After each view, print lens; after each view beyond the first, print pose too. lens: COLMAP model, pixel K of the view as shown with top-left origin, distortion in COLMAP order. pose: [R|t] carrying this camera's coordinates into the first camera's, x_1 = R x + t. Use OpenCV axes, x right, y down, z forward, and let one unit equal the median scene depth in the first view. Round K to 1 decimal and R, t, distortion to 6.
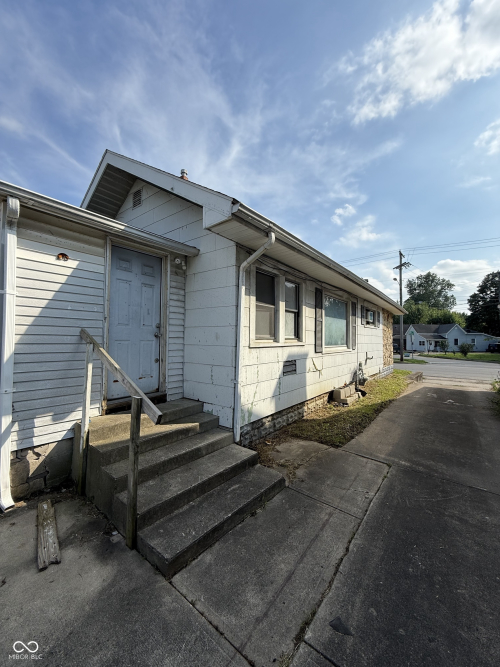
lens RADIAL K [[266.2, 0, 250.1], [0, 266.2, 331.3], [0, 0, 1]] dist [-0.000401, -0.000109]
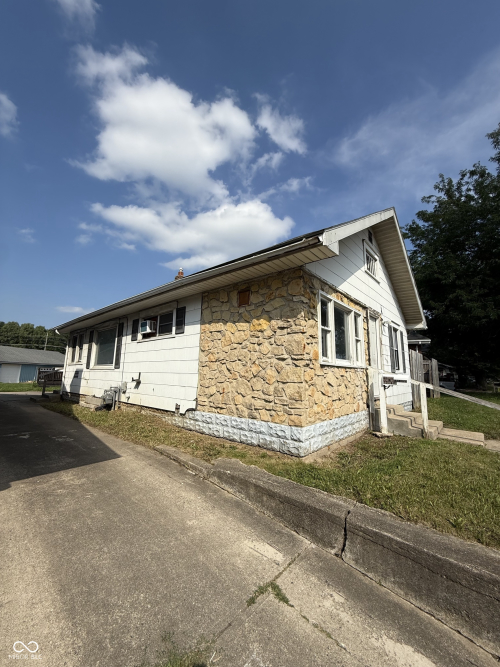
lens RADIAL K [[266.2, 0, 250.1], [0, 266.2, 331.3], [0, 0, 1]] dist [-0.000401, -0.000109]
pose [[-0.041995, -0.173128, -0.984004, 2.210963], [0.014776, 0.984657, -0.173874, 0.180606], [0.999009, -0.021841, -0.038793, 2.452305]]
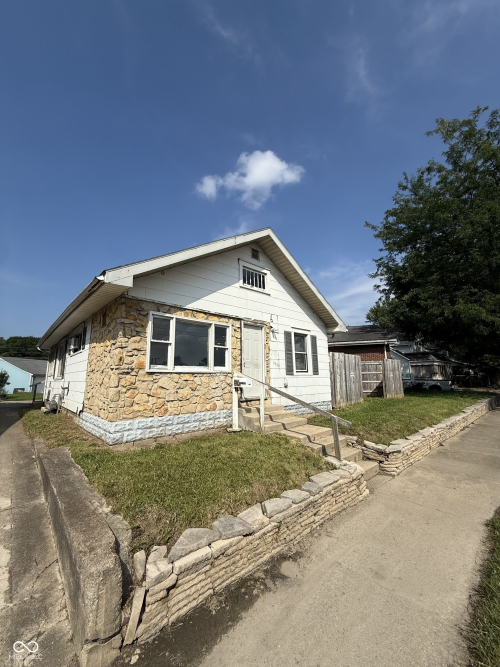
lens RADIAL K [[266.2, 0, 250.1], [0, 266.2, 331.3], [0, 0, 1]] dist [-0.000401, -0.000109]
pose [[-0.157083, -0.184991, -0.970105, 2.340882], [0.042277, 0.980139, -0.193750, 0.205276], [0.986680, -0.071448, -0.146143, 3.255371]]
